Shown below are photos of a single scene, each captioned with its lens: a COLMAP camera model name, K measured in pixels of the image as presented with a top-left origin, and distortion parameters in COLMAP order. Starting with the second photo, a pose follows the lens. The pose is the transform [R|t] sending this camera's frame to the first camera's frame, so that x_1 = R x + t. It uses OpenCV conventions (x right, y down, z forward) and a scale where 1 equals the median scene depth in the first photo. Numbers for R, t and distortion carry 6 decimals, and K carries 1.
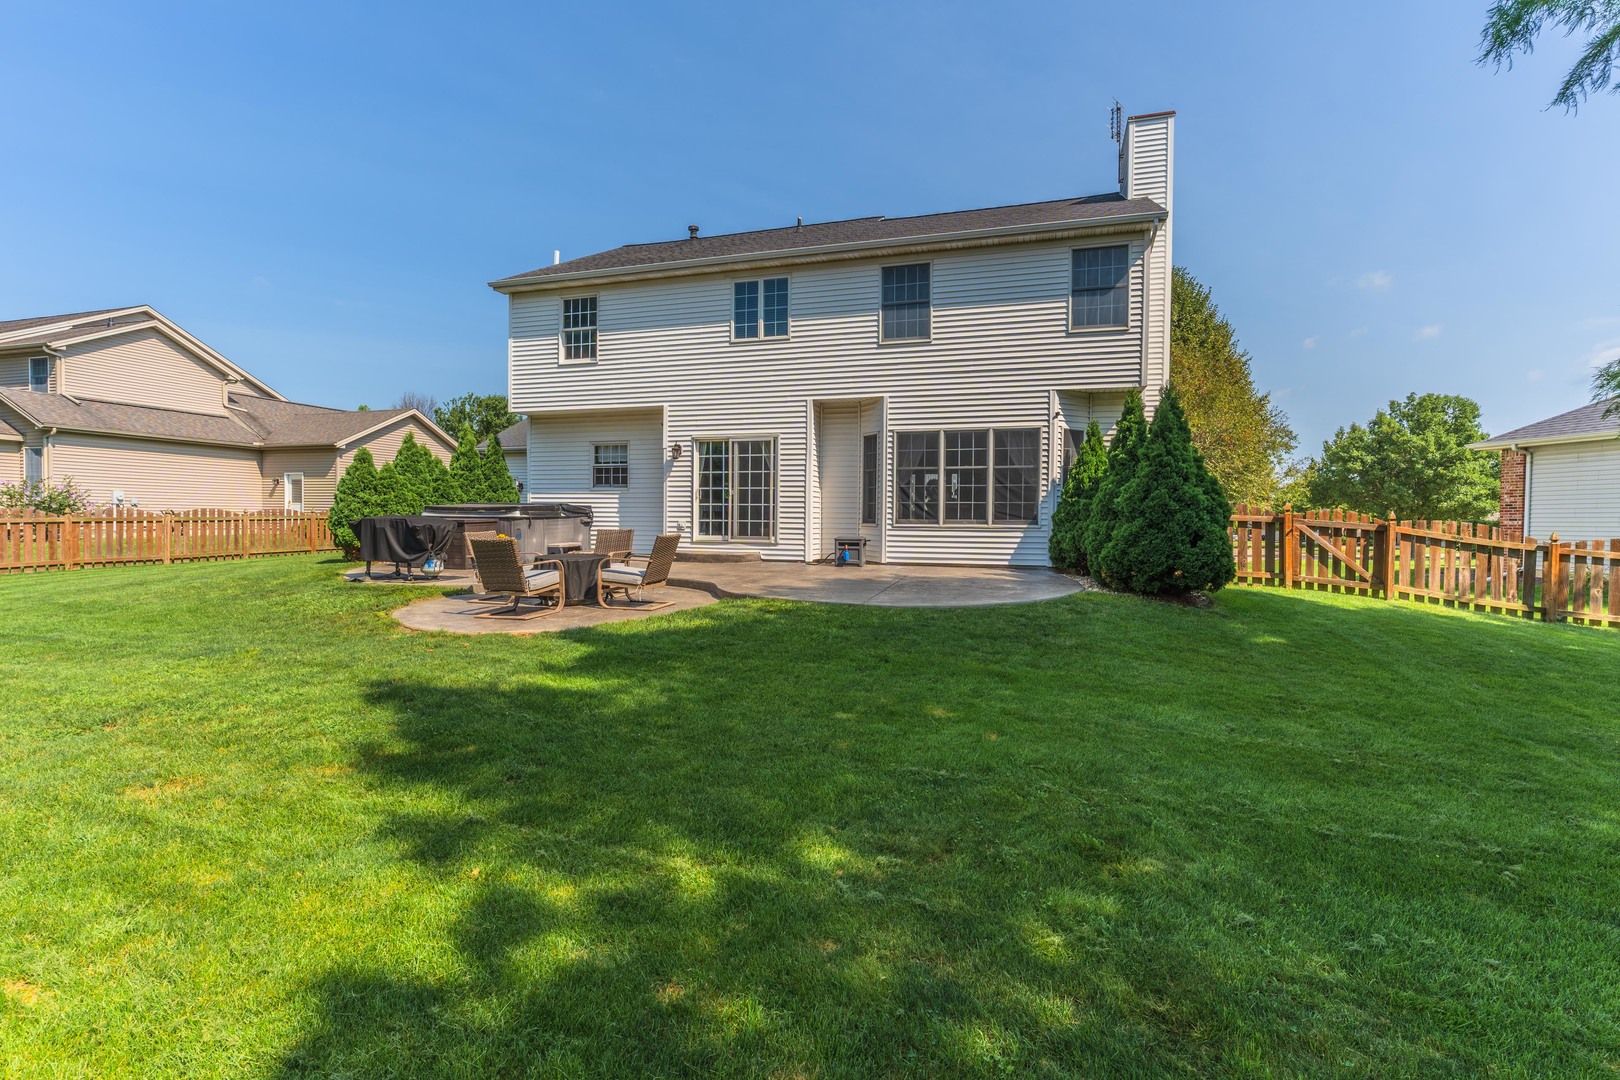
lens RADIAL K [[727.1, 0, 807.4], [0, 727.1, 533.3], [0, 0, 1]] dist [-0.003744, 0.001108]
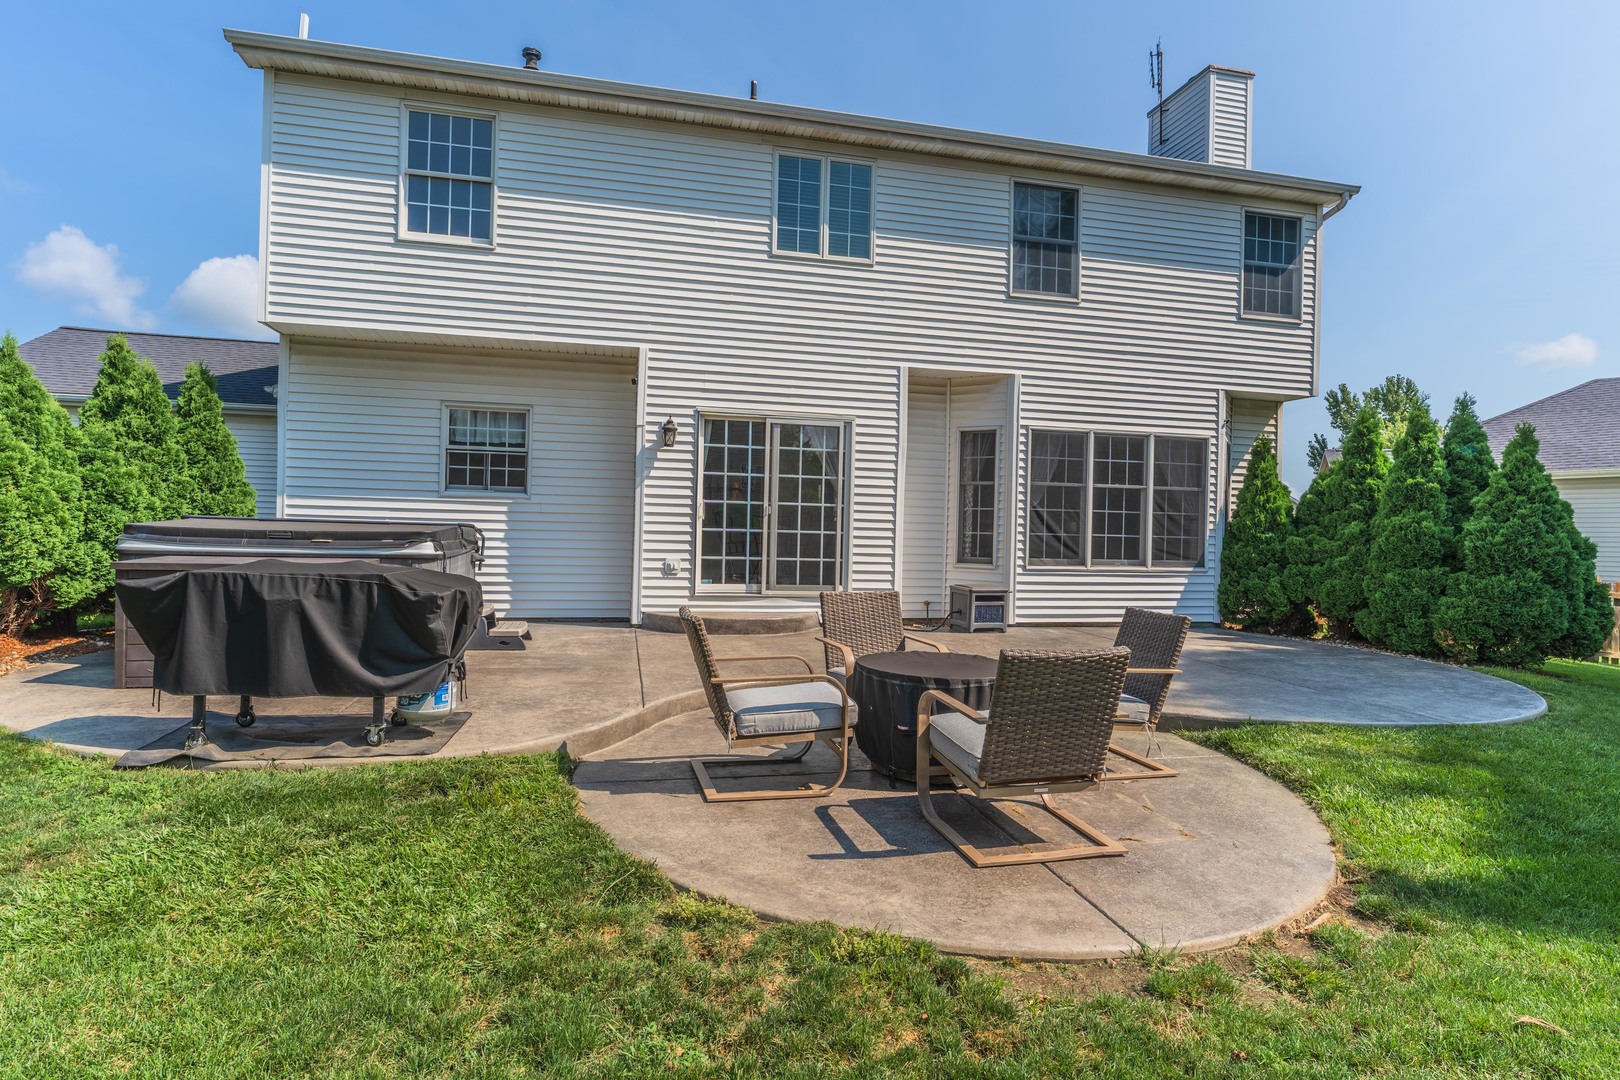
lens RADIAL K [[872.7, 0, 808.0], [0, 872.7, 536.2], [0, 0, 1]] dist [0.000609, 0.002017]
pose [[0.861972, 0.012349, 0.506805, -0.449373], [-0.004338, 0.999846, -0.016984, -0.024670], [-0.506937, 0.012441, 0.861893, 0.396227]]
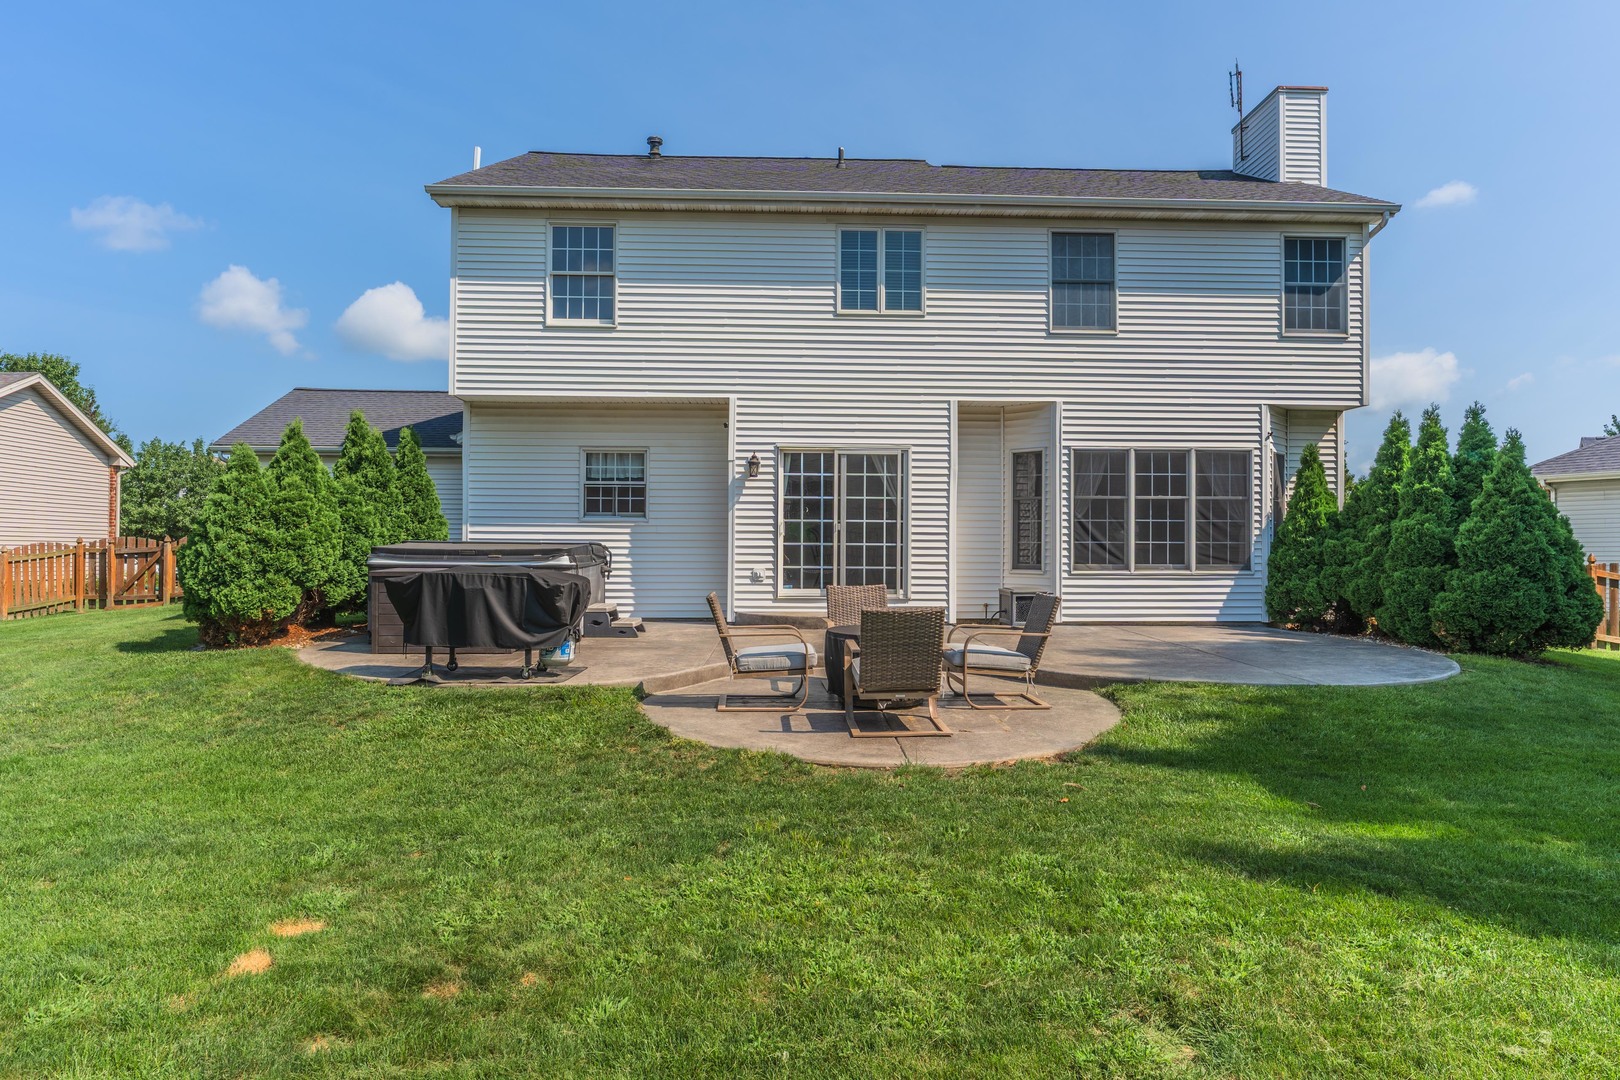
lens RADIAL K [[968.3, 0, 811.2], [0, 968.3, 534.9], [0, 0, 1]] dist [0.006164, -0.000440]
pose [[0.942787, 0.002876, 0.333384, -0.456069], [0.010291, 0.999235, -0.037722, -0.014244], [-0.333237, 0.038994, 0.942036, 0.139131]]
